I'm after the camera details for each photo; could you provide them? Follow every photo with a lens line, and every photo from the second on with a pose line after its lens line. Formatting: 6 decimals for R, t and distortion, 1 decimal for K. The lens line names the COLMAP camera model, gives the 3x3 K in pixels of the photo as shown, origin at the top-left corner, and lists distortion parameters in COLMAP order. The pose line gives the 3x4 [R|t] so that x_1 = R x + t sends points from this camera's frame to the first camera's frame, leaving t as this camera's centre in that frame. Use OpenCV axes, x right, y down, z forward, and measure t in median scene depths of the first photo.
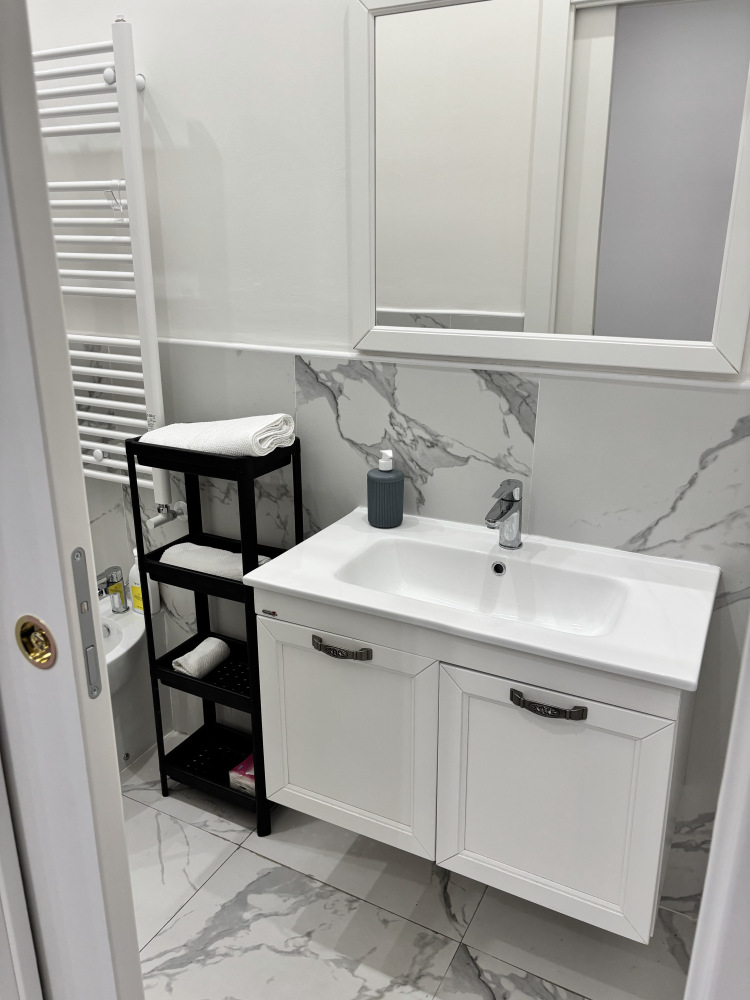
lens RADIAL K [[766.2, 0, 379.1], [0, 766.2, 497.8], [0, 0, 1]] dist [0.011447, -0.004326]
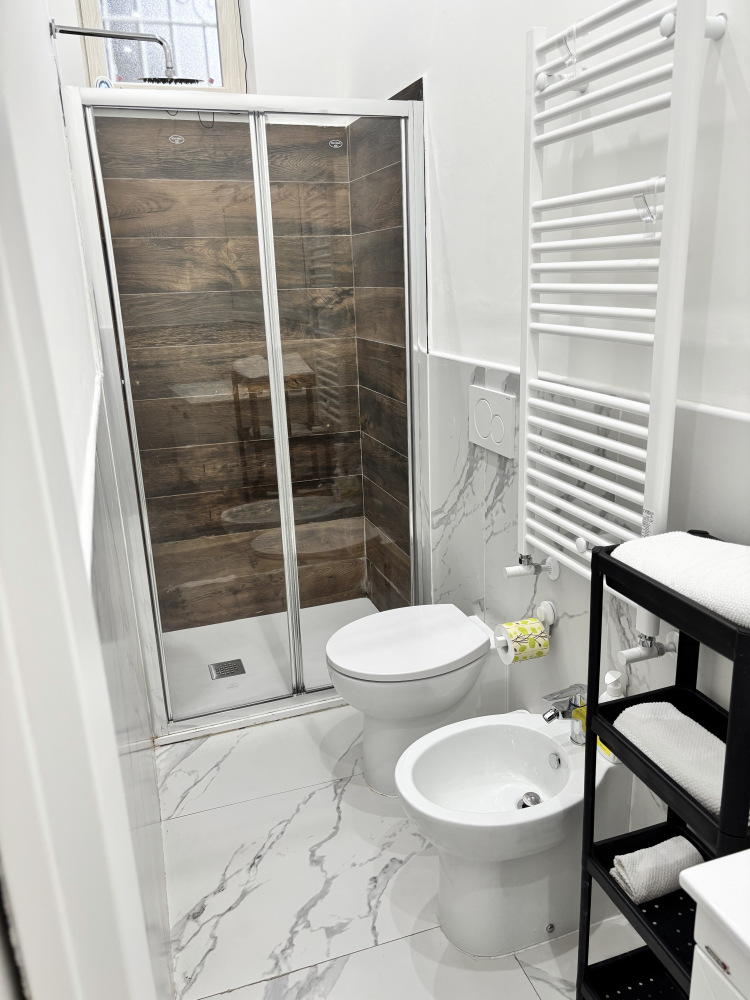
lens RADIAL K [[766.2, 0, 377.9], [0, 766.2, 504.2], [0, 0, 1]] dist [0.011447, -0.004326]
pose [[0.721971, 0.167947, -0.671232, -0.006073], [-0.175471, 0.982823, 0.057175, -0.115422], [0.669304, 0.076503, 0.739039, 0.329035]]
